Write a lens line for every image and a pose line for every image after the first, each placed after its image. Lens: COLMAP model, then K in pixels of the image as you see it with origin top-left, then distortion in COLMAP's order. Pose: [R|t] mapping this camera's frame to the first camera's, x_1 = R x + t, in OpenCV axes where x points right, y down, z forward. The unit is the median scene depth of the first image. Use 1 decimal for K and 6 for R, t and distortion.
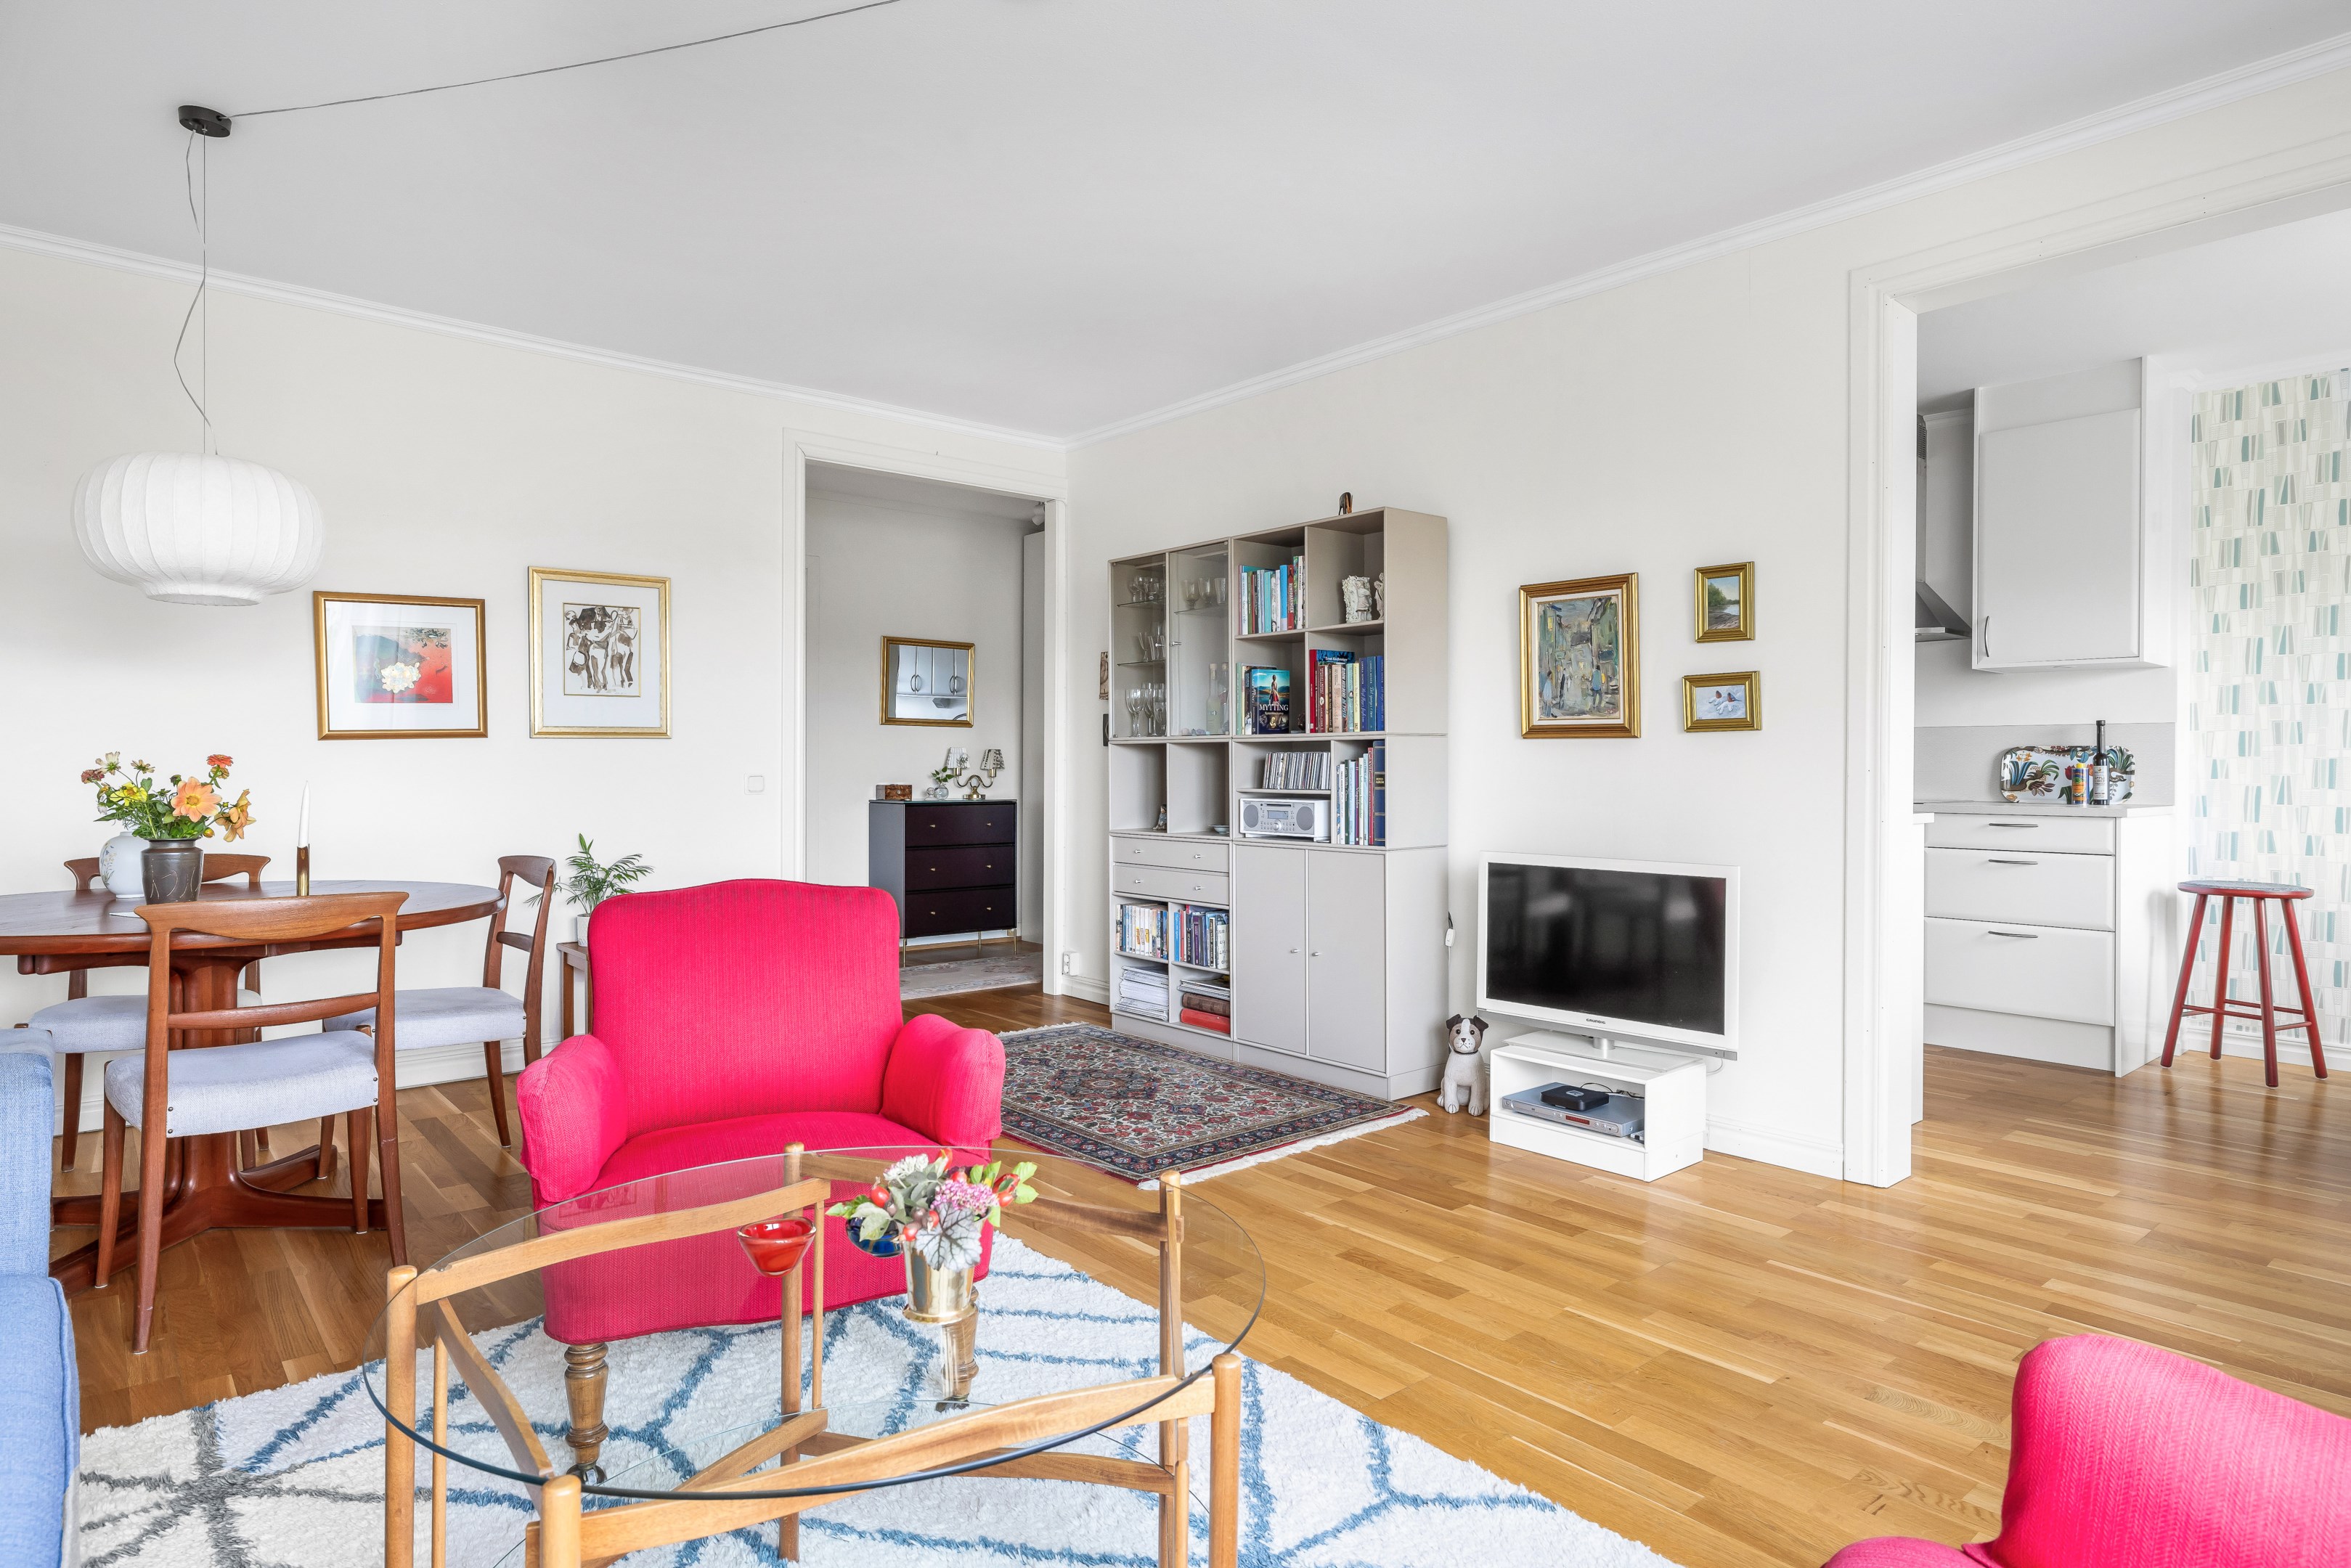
lens RADIAL K [[1314.4, 0, 1170.9], [0, 1314.4, 773.1], [0, 0, 1]] dist [0.002333, 0.001096]
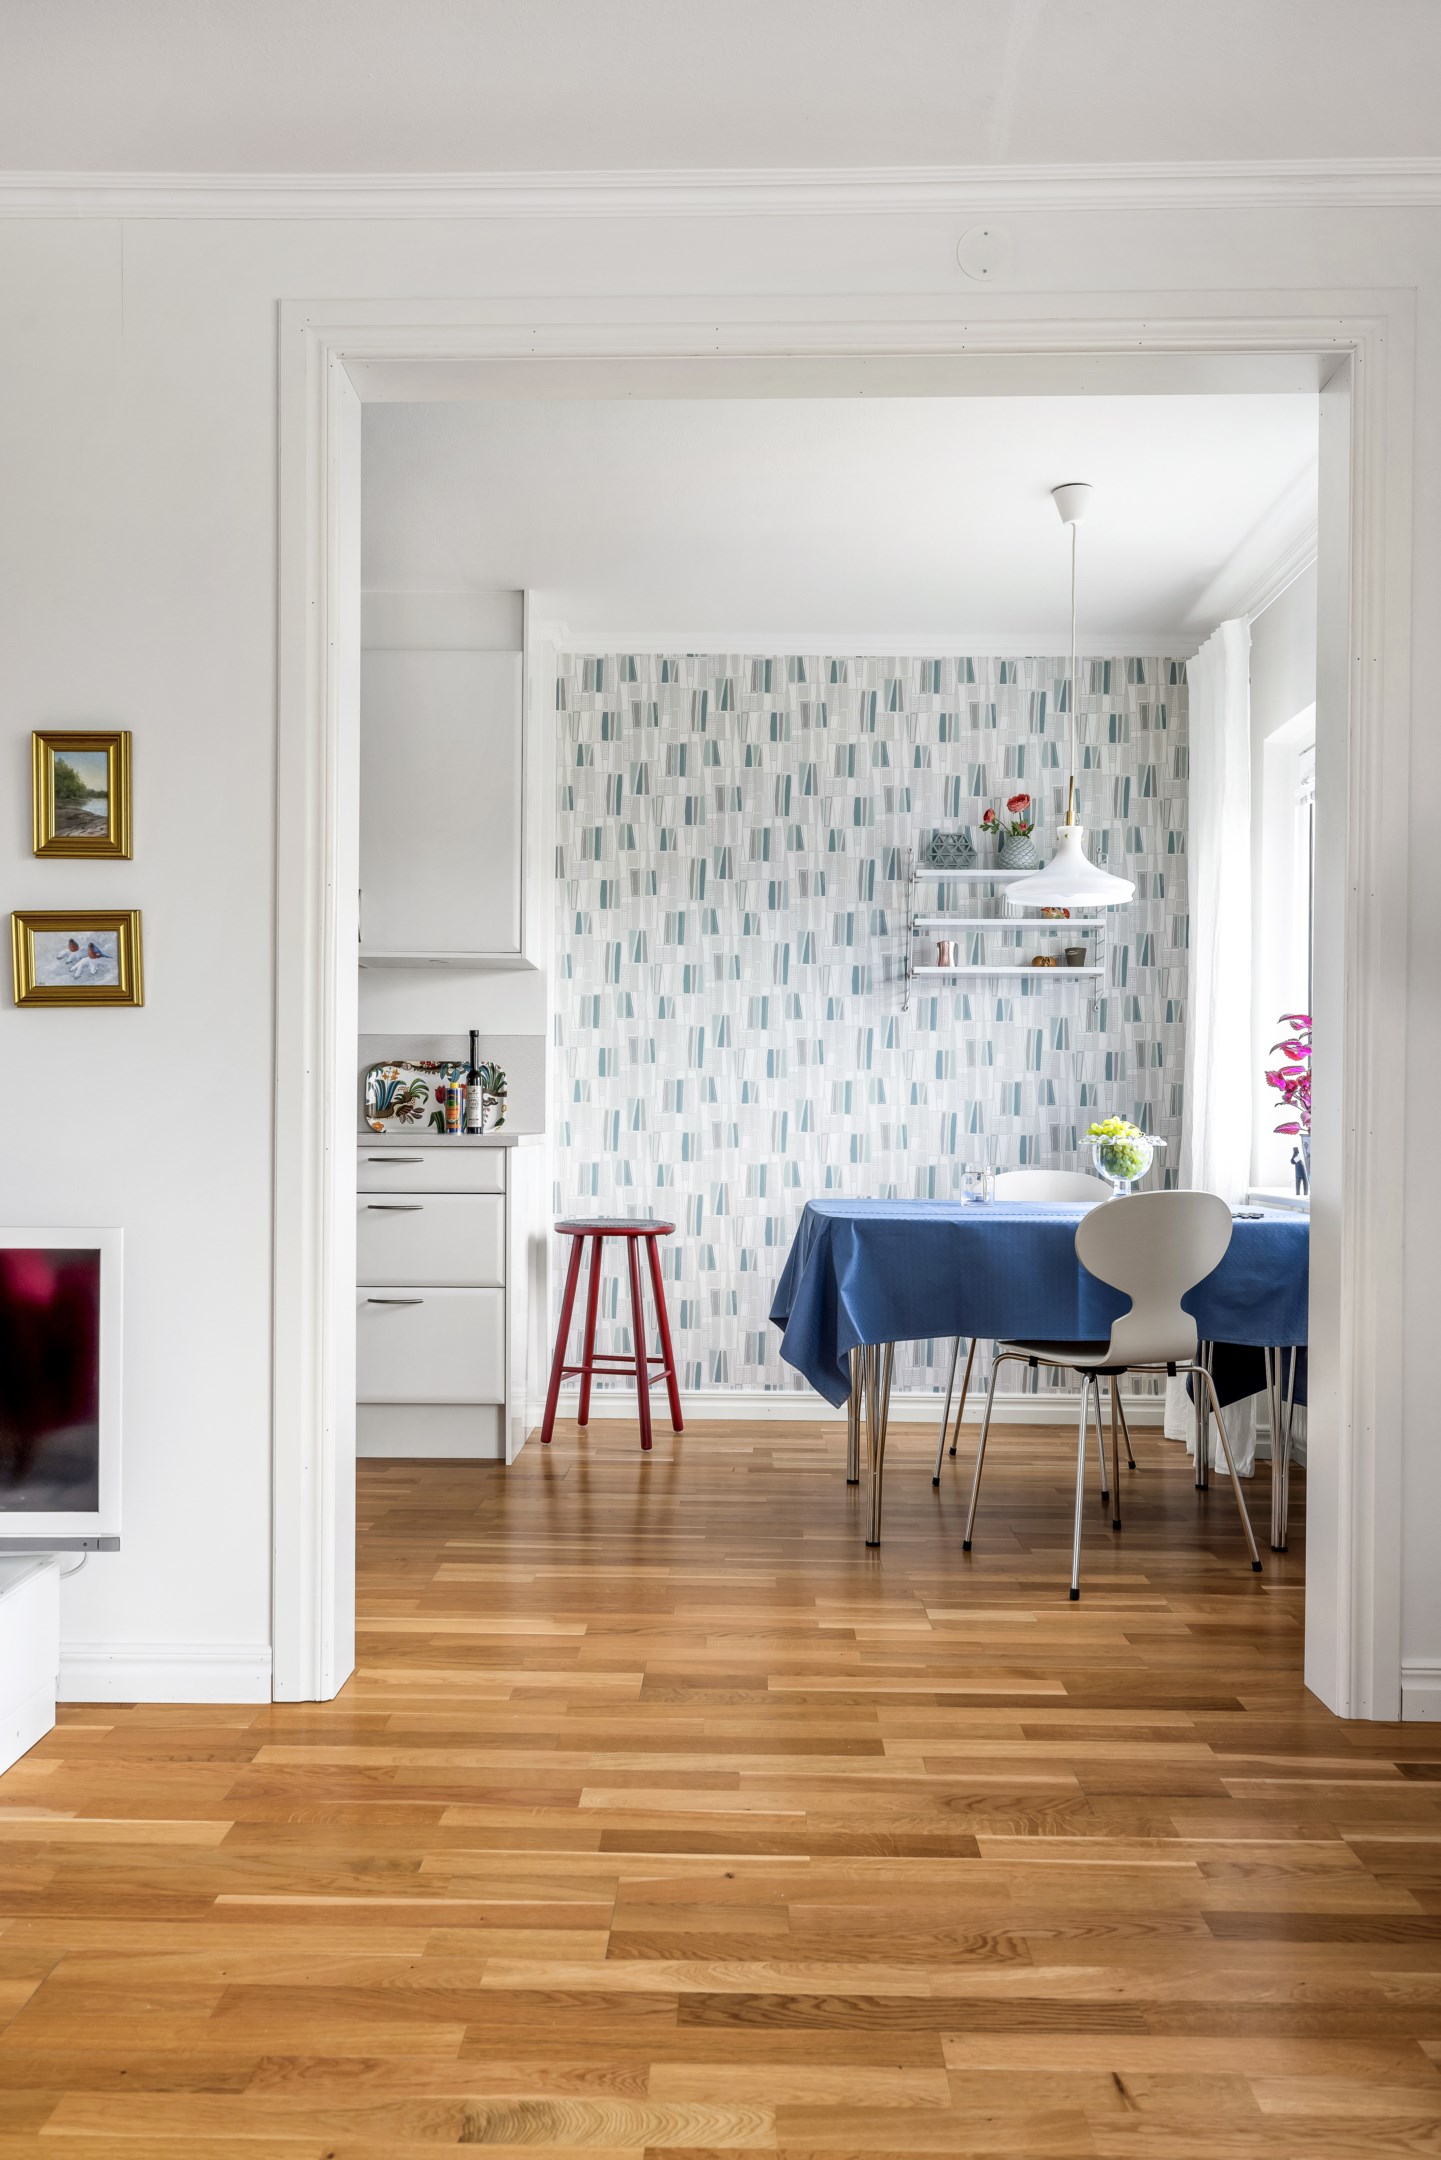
lens RADIAL K [[1671.3, 0, 714.9], [0, 1671.3, 1130.0], [0, 0, 1]] dist [-0.000676, 0.001630]
pose [[0.663672, -0.006300, 0.747997, 0.029383], [0.000459, 0.999968, 0.008015, 0.014589], [-0.748024, -0.004976, 0.663654, 0.209660]]
